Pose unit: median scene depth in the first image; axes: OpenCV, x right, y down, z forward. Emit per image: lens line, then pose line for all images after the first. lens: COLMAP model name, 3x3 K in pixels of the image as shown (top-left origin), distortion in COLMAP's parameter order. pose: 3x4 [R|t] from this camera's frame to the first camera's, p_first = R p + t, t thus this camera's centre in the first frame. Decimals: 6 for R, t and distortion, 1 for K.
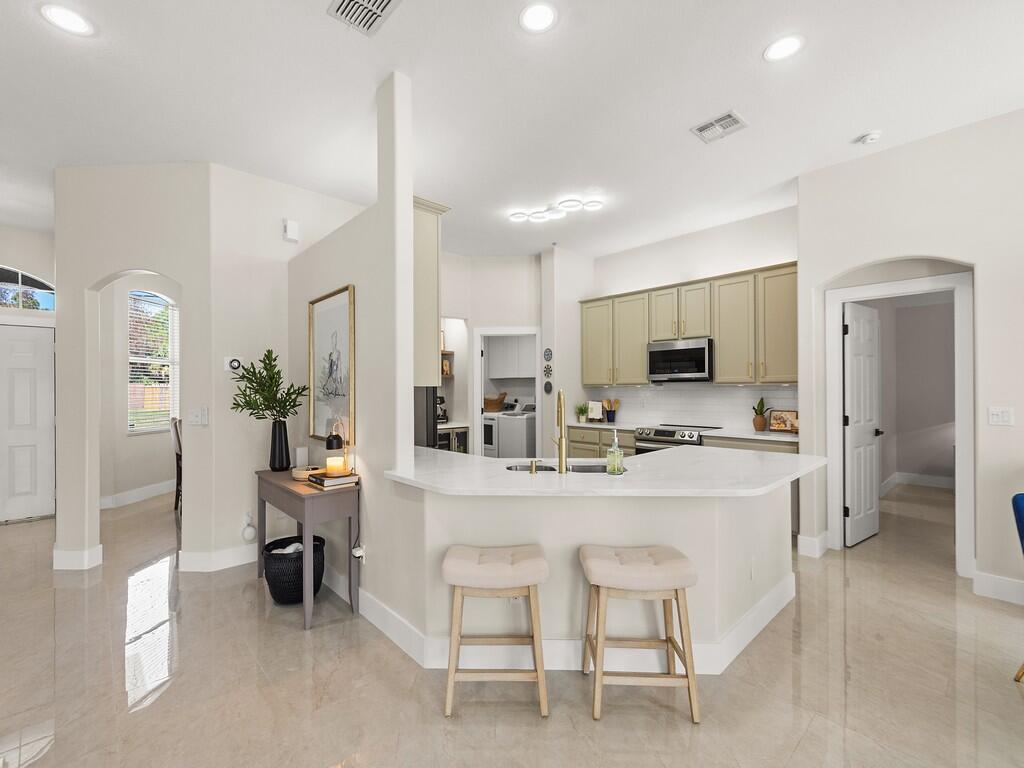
lens RADIAL K [[445.4, 0, 505.5], [0, 445.4, 387.0], [0, 0, 1]] dist [0.011330, -0.006781]
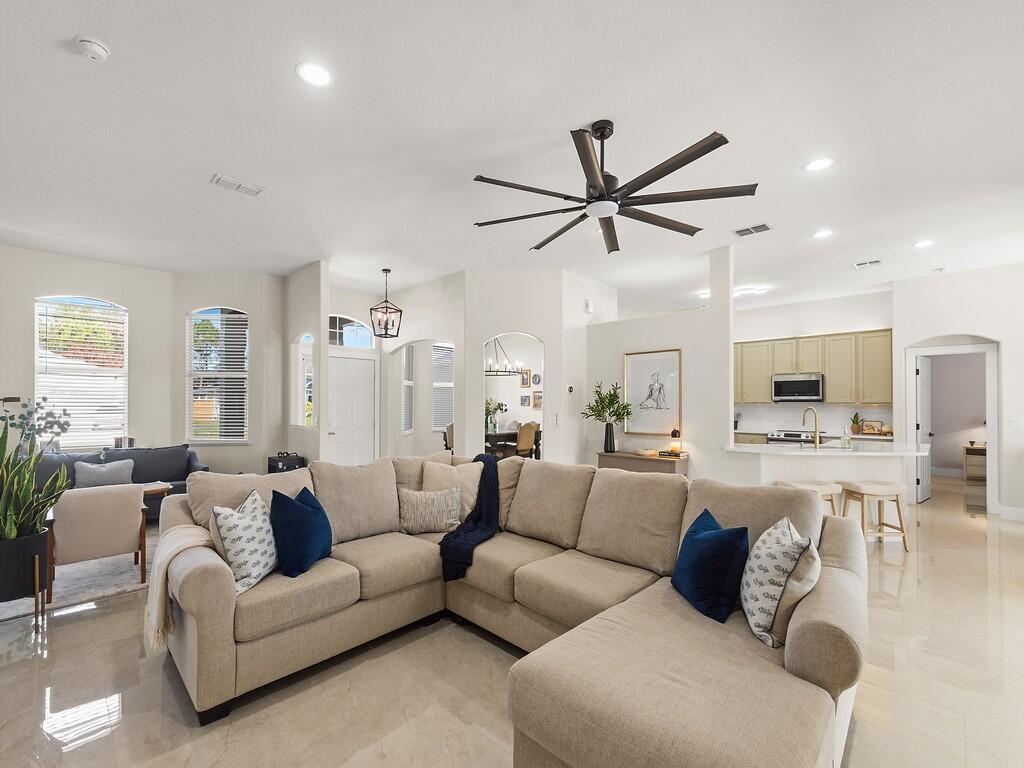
lens RADIAL K [[441.3, 0, 499.7], [0, 441.3, 396.2], [0, 0, 1]] dist [0.000885, -0.006141]
pose [[0.999352, 0.010310, 0.034476, -0.745333], [-0.009867, 0.999867, -0.012992, -0.001410], [-0.034606, 0.012643, 0.999321, -0.506948]]
